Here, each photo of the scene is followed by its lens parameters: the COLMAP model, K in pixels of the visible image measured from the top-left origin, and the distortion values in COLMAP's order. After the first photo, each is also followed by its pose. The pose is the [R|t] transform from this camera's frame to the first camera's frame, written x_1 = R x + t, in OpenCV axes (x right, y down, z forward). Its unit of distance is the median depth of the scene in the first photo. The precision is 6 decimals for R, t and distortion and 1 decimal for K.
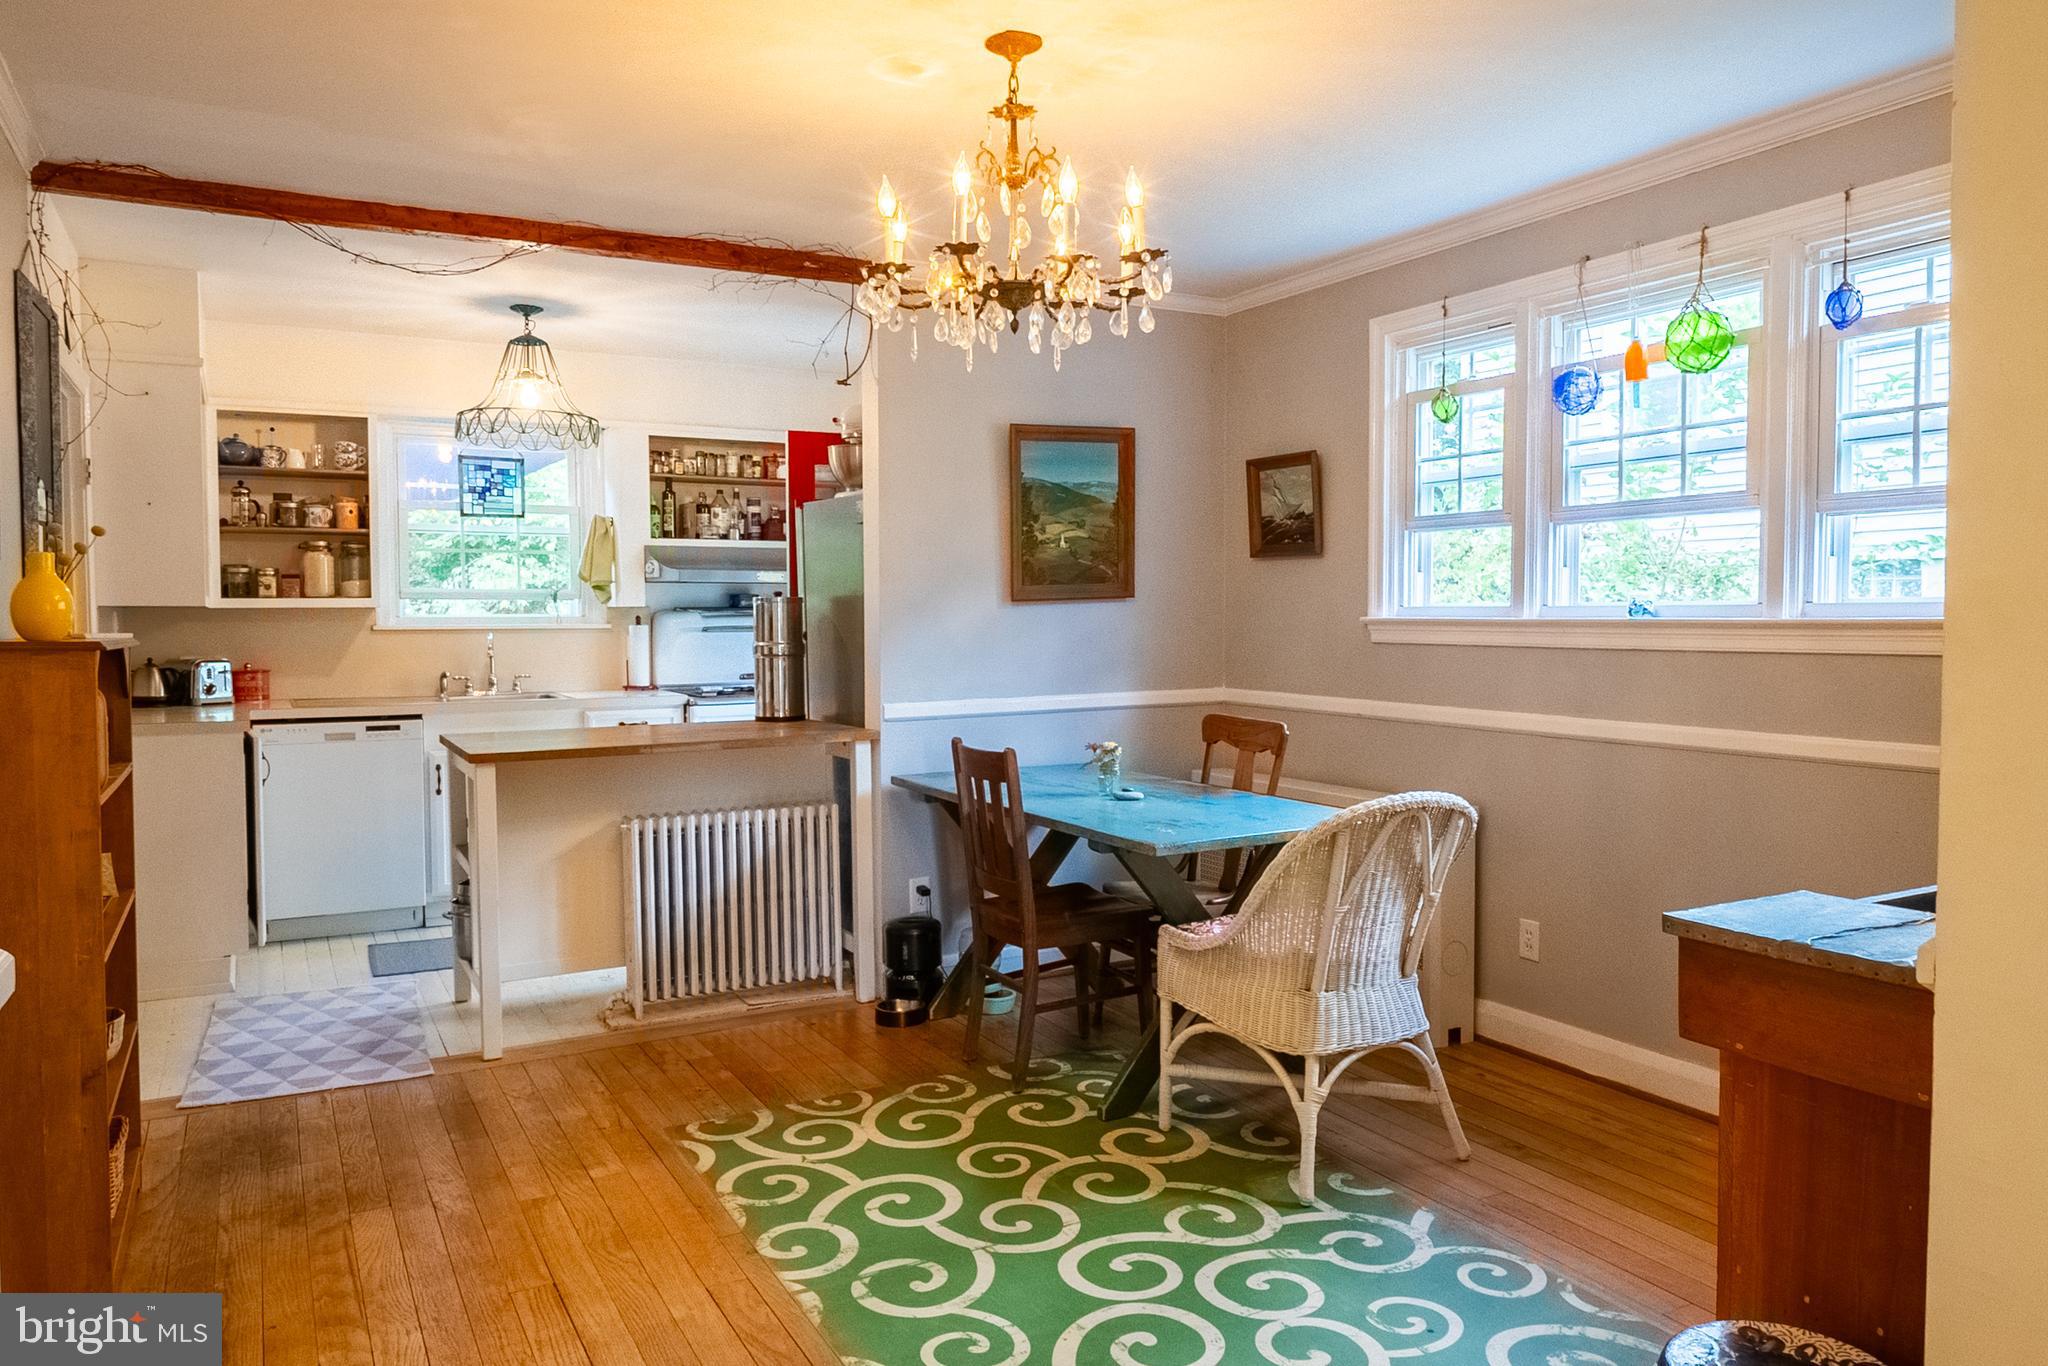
lens RADIAL K [[1367.5, 0, 1033.4], [0, 1367.5, 693.6], [0, 0, 1]] dist [0.009817, -0.027124]
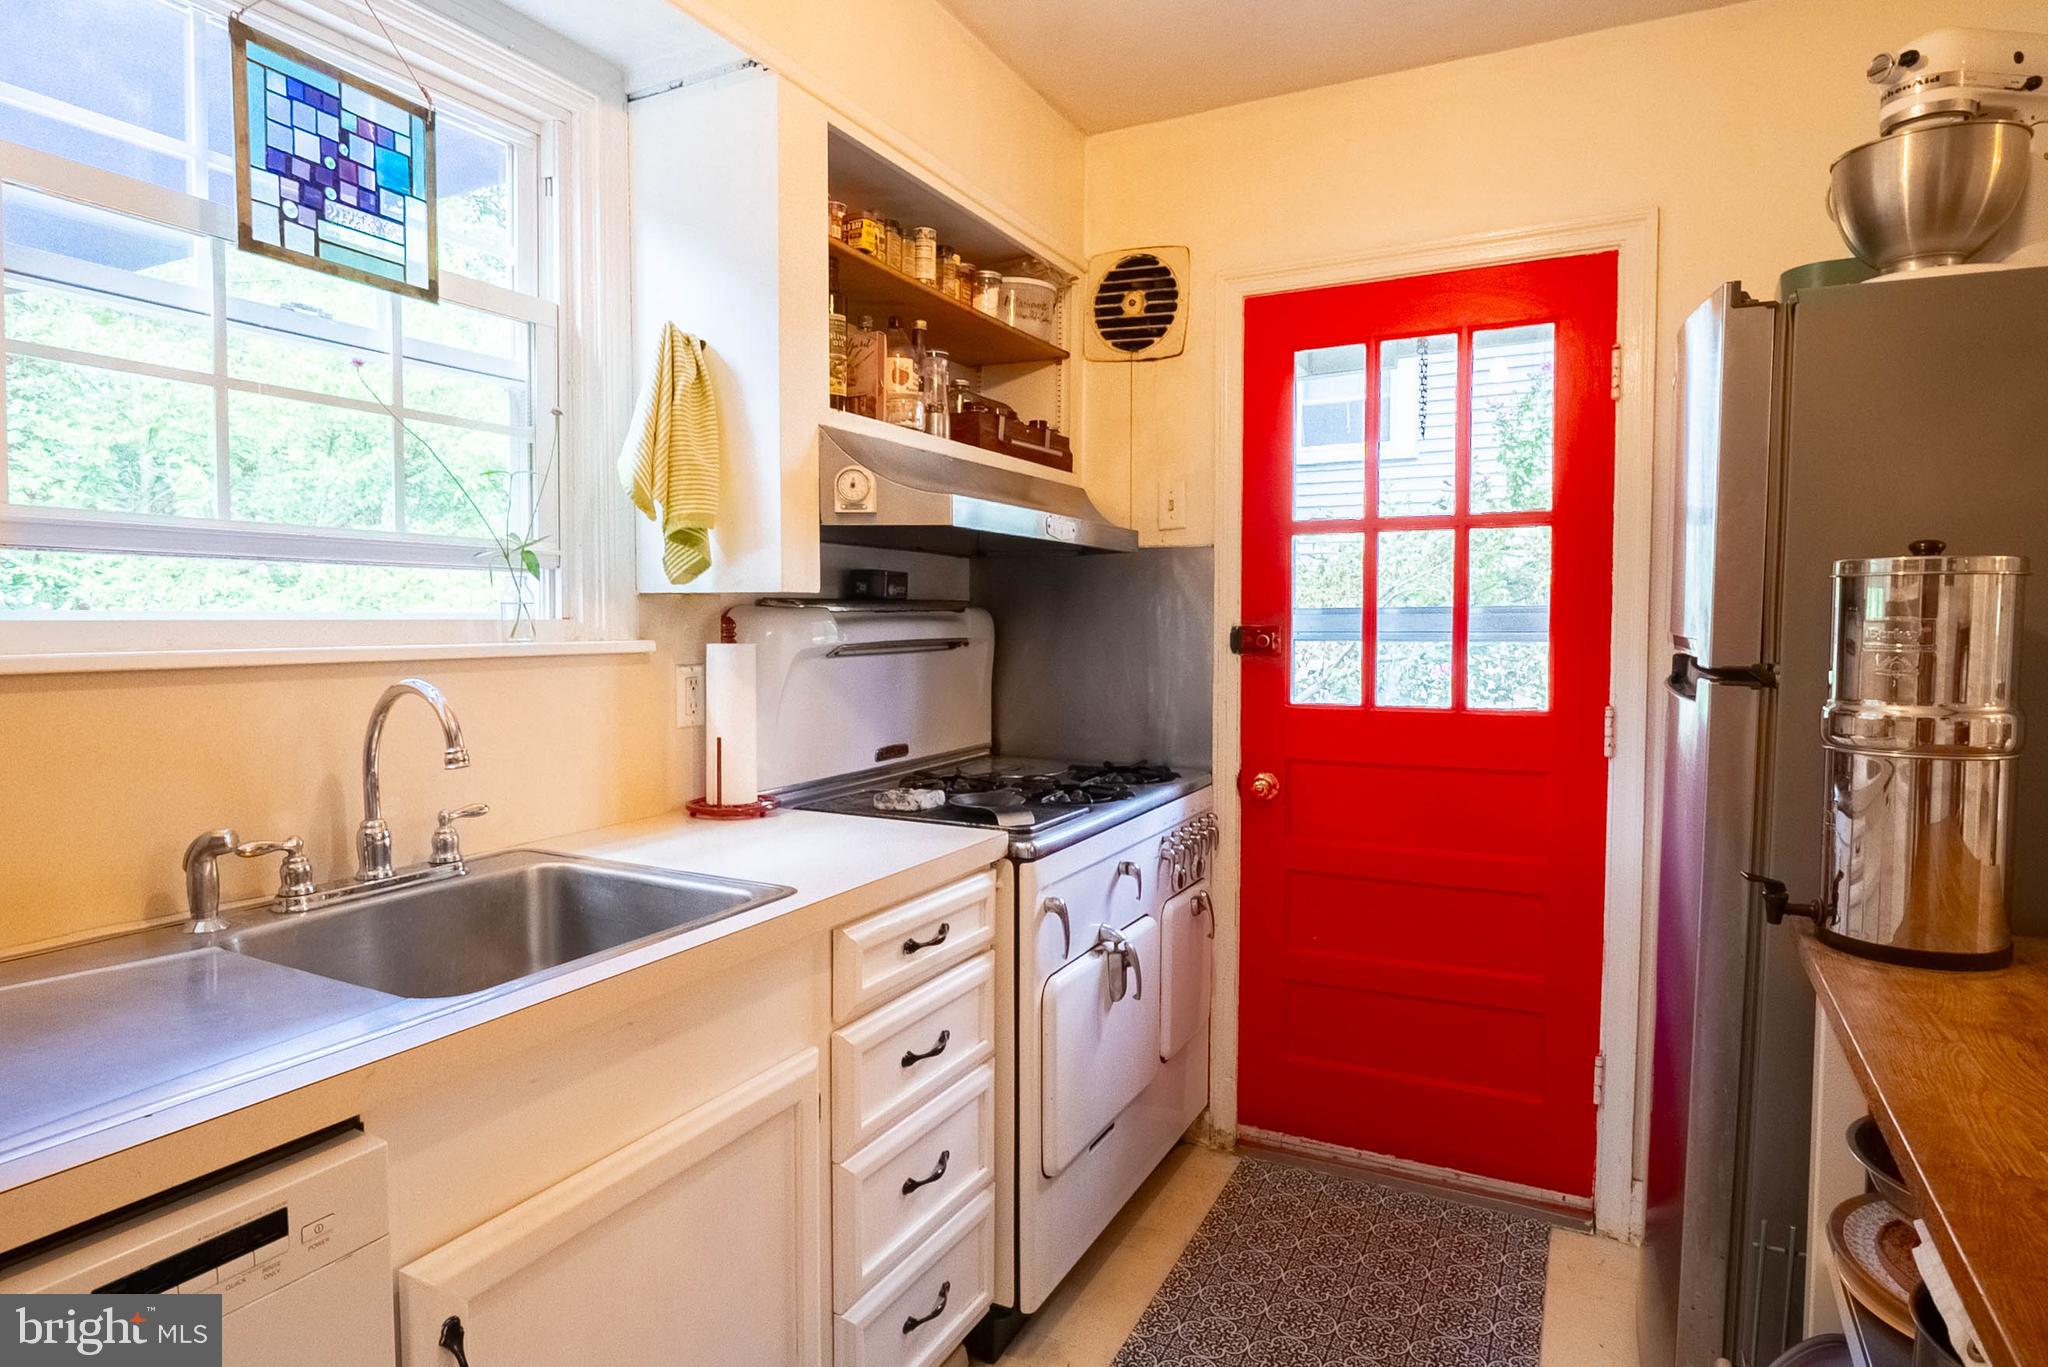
lens RADIAL K [[1125.2, 0, 1020.1], [0, 1125.2, 679.3], [0, 0, 1]] dist [-0.005010, -0.002148]
pose [[0.843642, -0.020969, 0.536496, -0.401251], [0.019705, 0.999773, 0.008089, -0.041983], [-0.536544, 0.003747, 0.843864, 0.716050]]
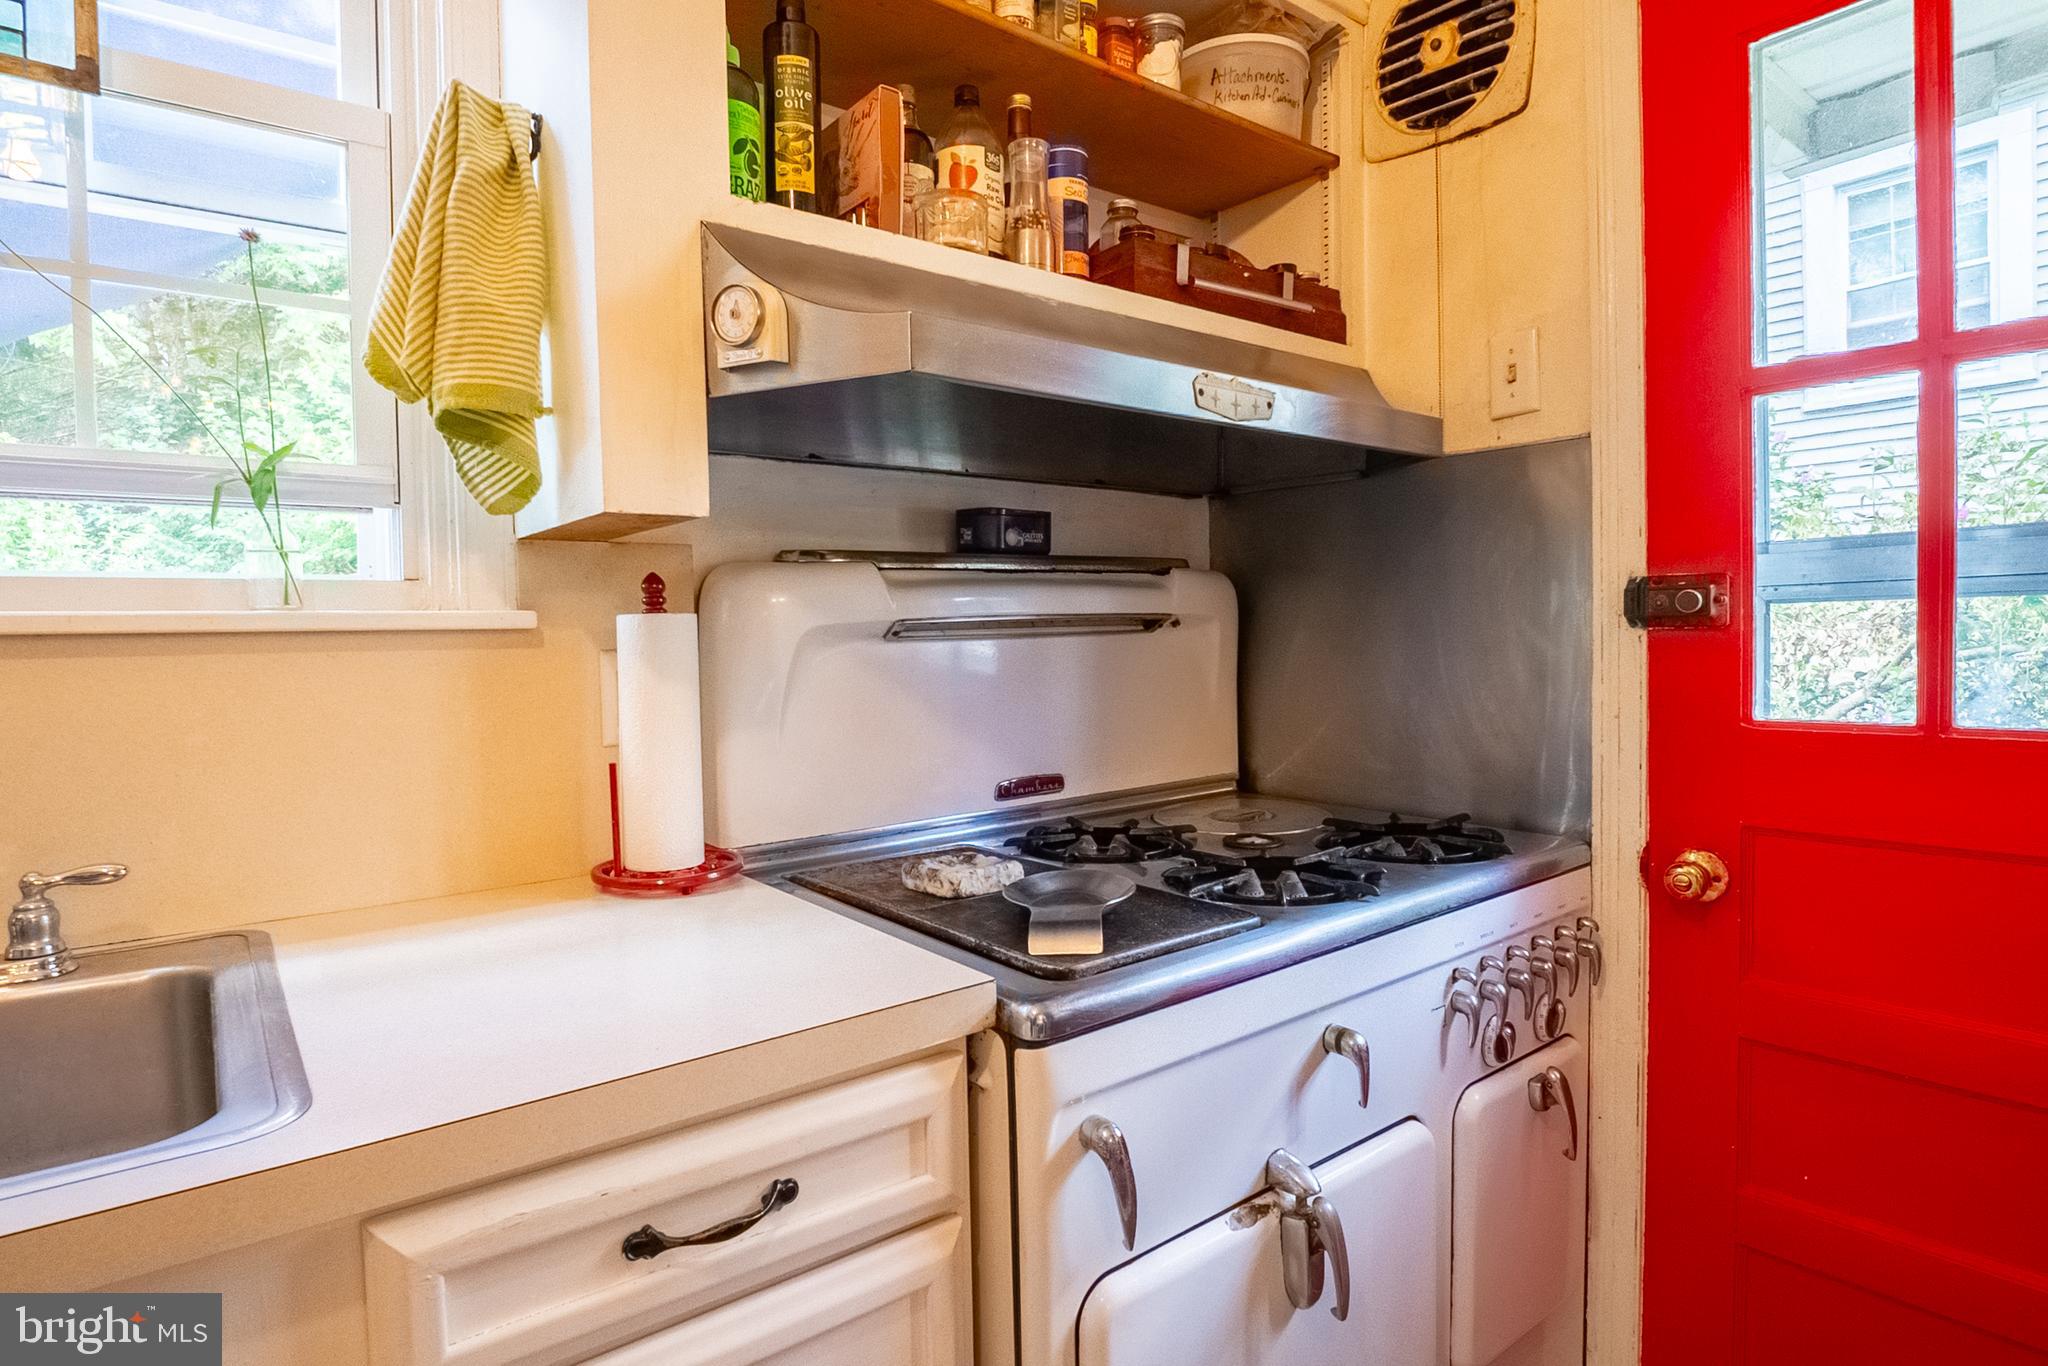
lens RADIAL K [[1071.1, 0, 1020.4], [0, 1071.1, 679.2], [0, 0, 1]] dist [-0.025113, -0.002178]
pose [[0.990621, -0.017618, 0.135501, -0.258858], [0.019134, 0.999768, -0.009898, -0.036312], [-0.135296, 0.012397, 0.990728, 0.832623]]
